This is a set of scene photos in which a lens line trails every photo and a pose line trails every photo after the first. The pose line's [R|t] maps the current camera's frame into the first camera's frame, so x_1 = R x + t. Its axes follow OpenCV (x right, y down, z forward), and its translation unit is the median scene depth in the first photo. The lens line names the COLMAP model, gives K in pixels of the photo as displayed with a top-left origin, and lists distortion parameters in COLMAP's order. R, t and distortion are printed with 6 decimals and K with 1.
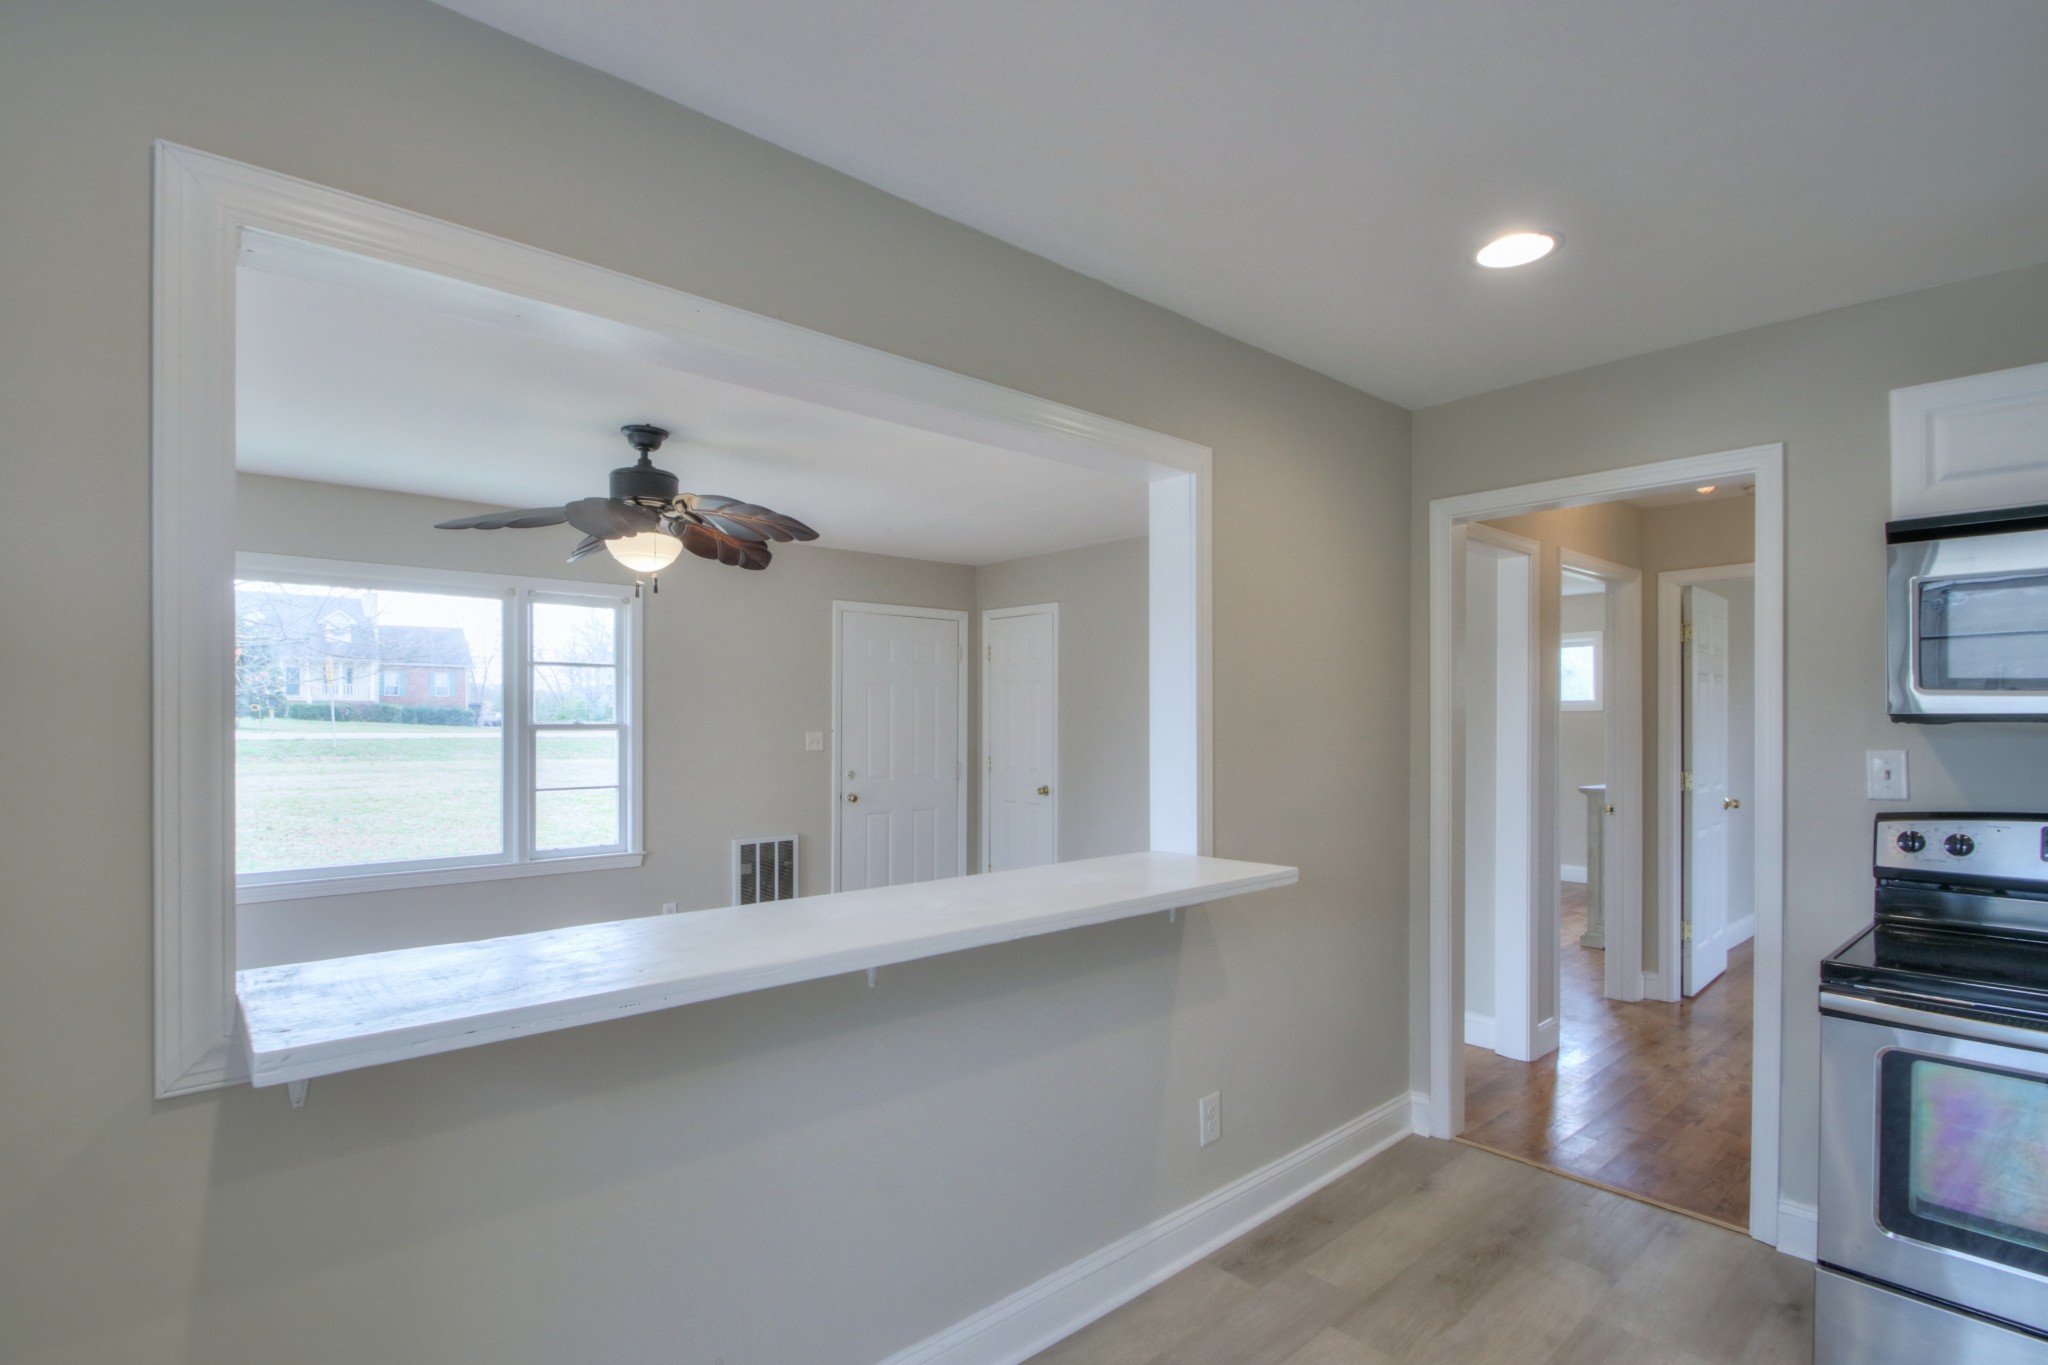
lens RADIAL K [[994.0, 0, 967.6], [0, 994.0, 718.5], [0, 0, 1]] dist [0.002993, -0.009202]
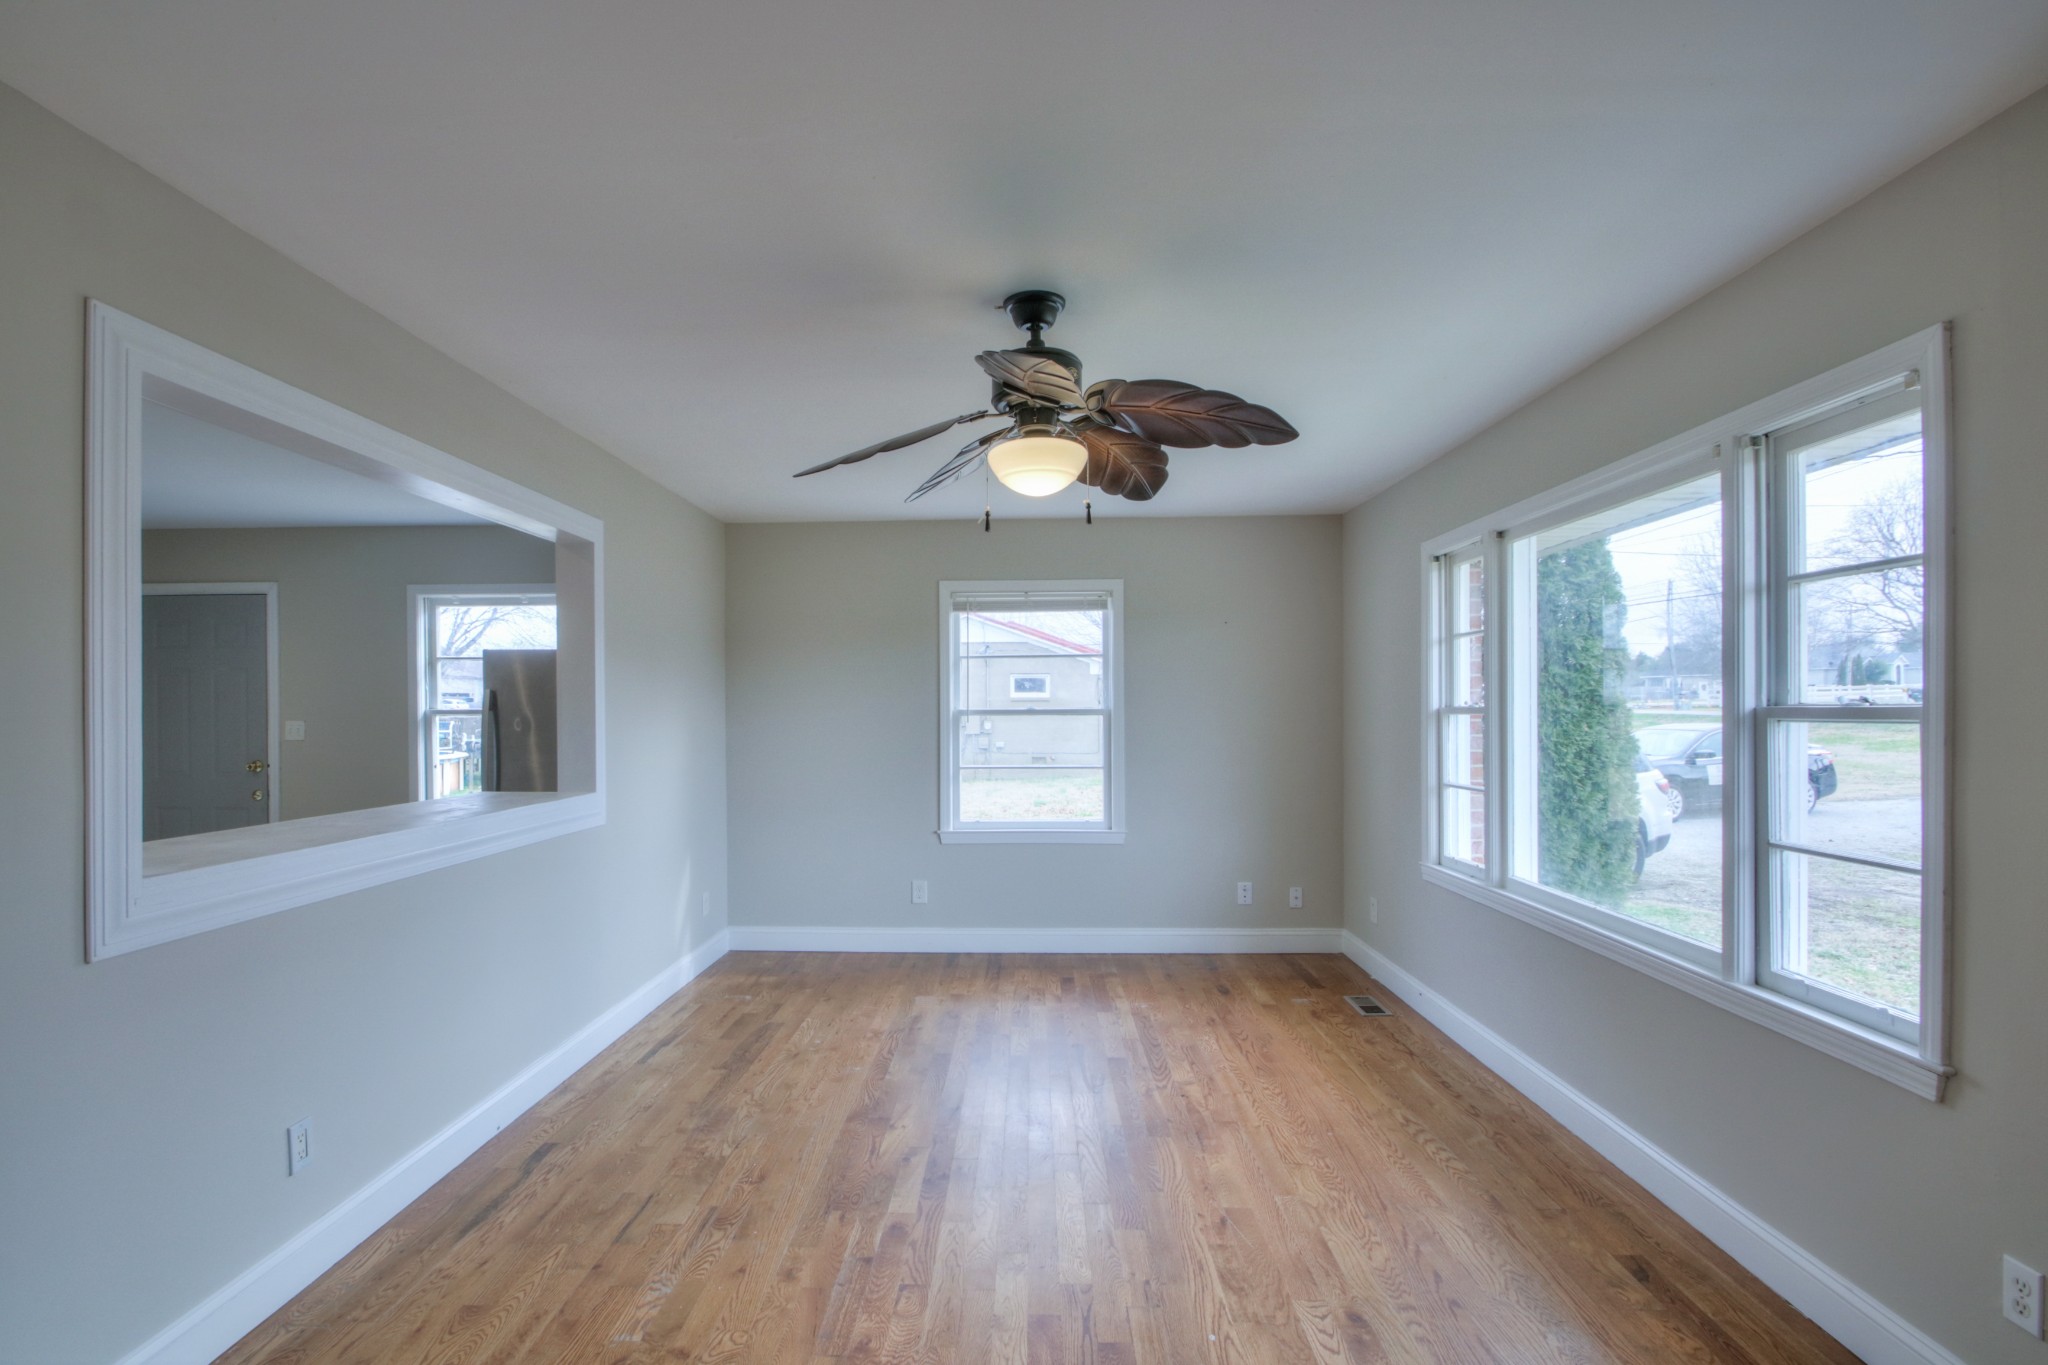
lens RADIAL K [[997.6, 0, 1023.6], [0, 997.6, 713.5], [0, 0, 1]] dist [-0.001225, -0.000996]
pose [[-0.652266, 0.002040, -0.757987, 0.224223], [0.001964, 0.999998, 0.001002, 0.010756], [0.757988, -0.000835, -0.652268, 1.465851]]
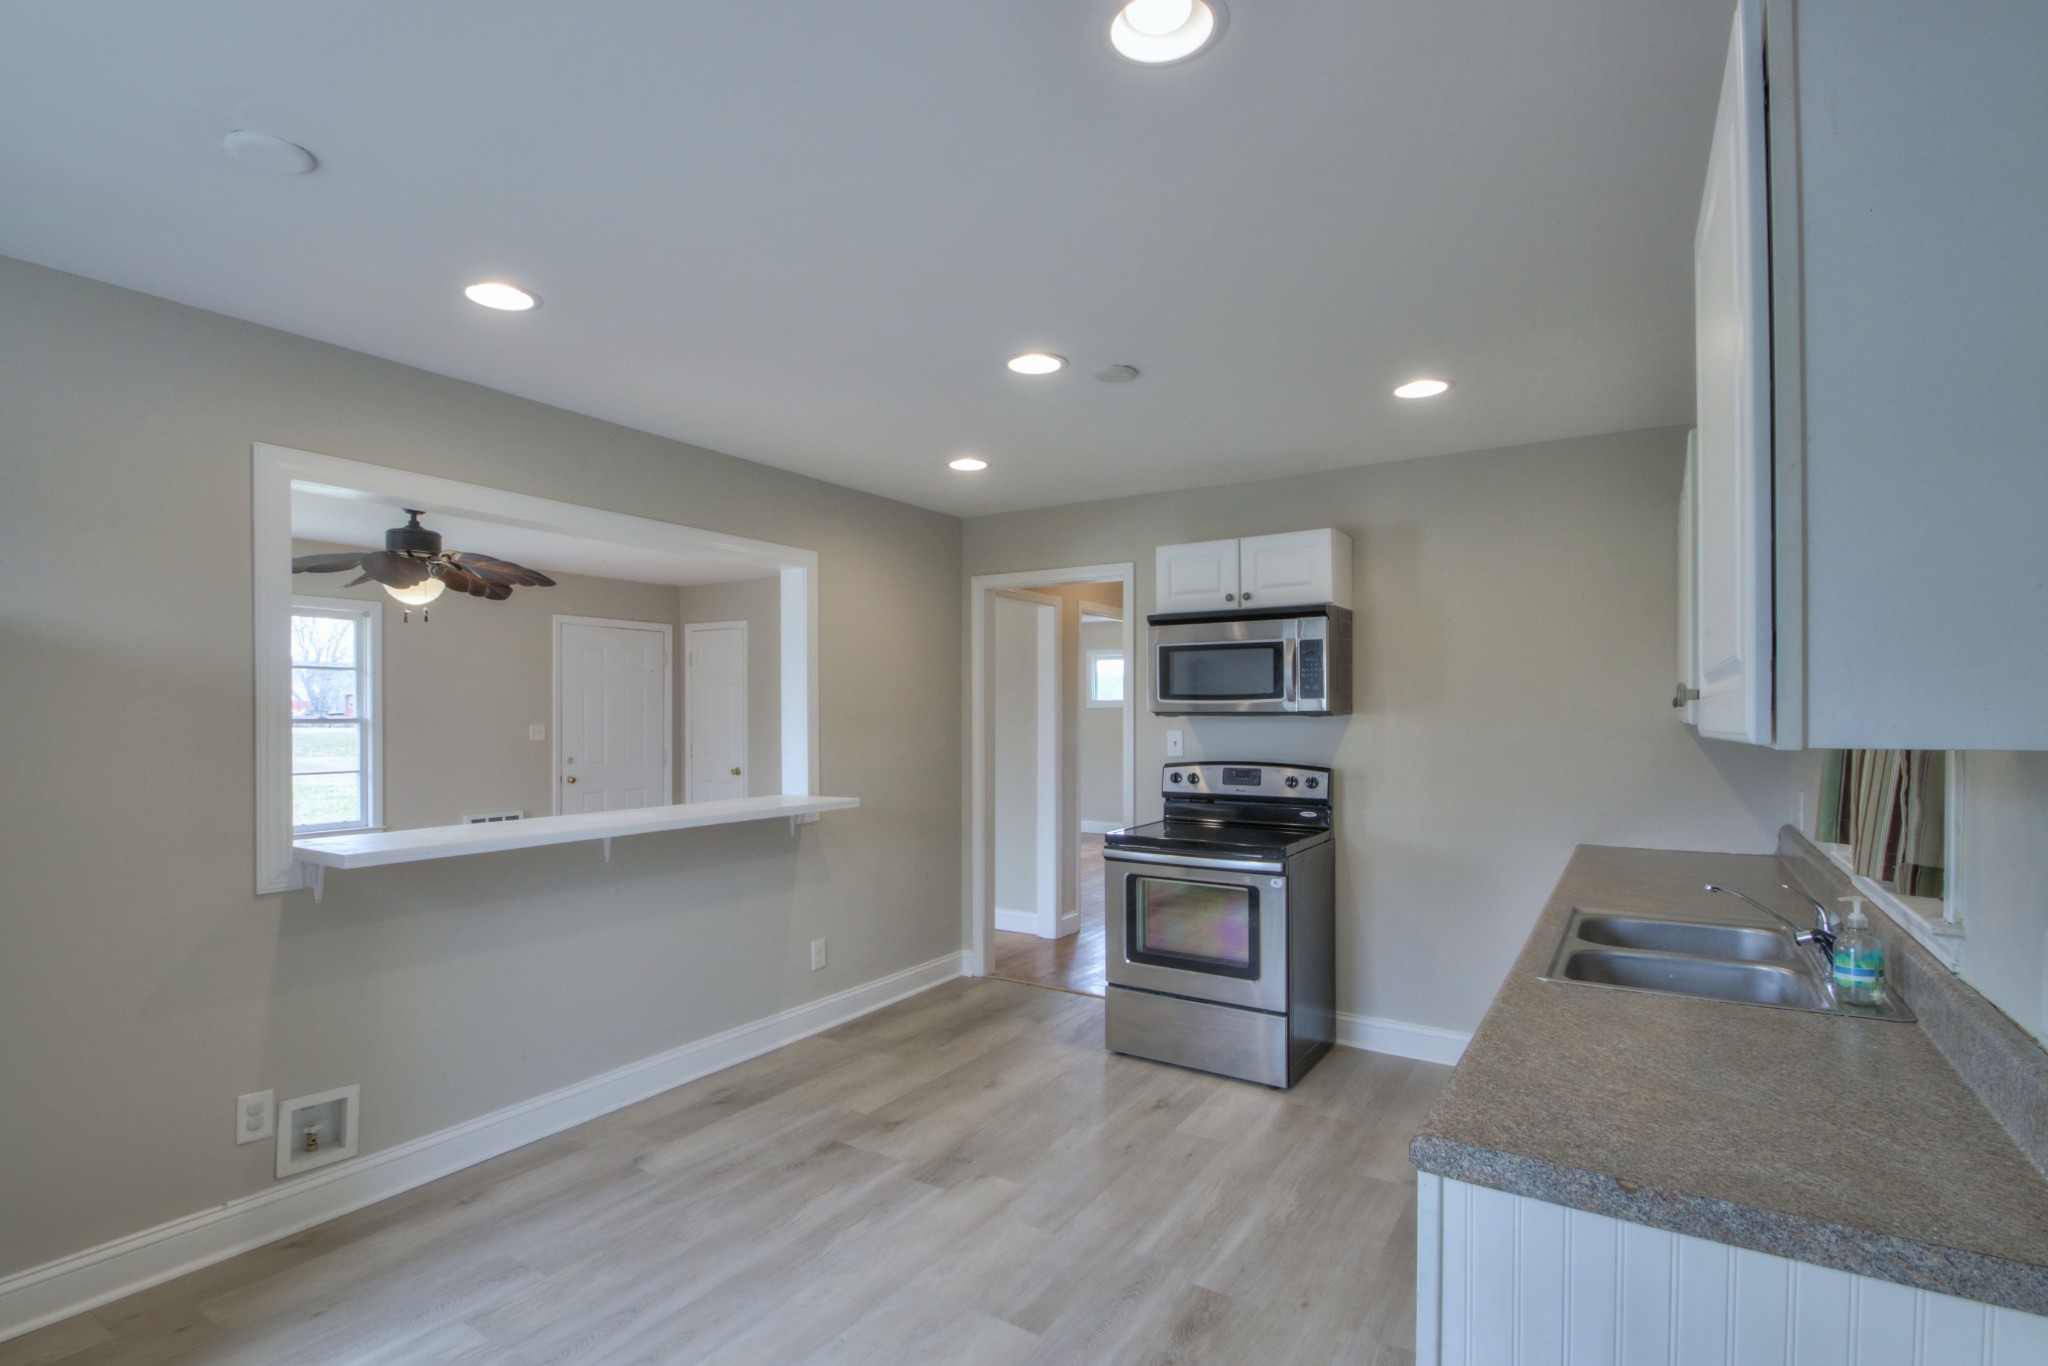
lens RADIAL K [[975.4, 0, 968.3], [0, 975.4, 726.3], [0, 0, 1]] dist [0.002573, -0.000154]
pose [[0.958641, -0.004304, 0.284586, 0.015067], [0.000346, 0.999903, 0.013957, -0.001608], [-0.284619, -0.013281, 0.958549, -0.464502]]
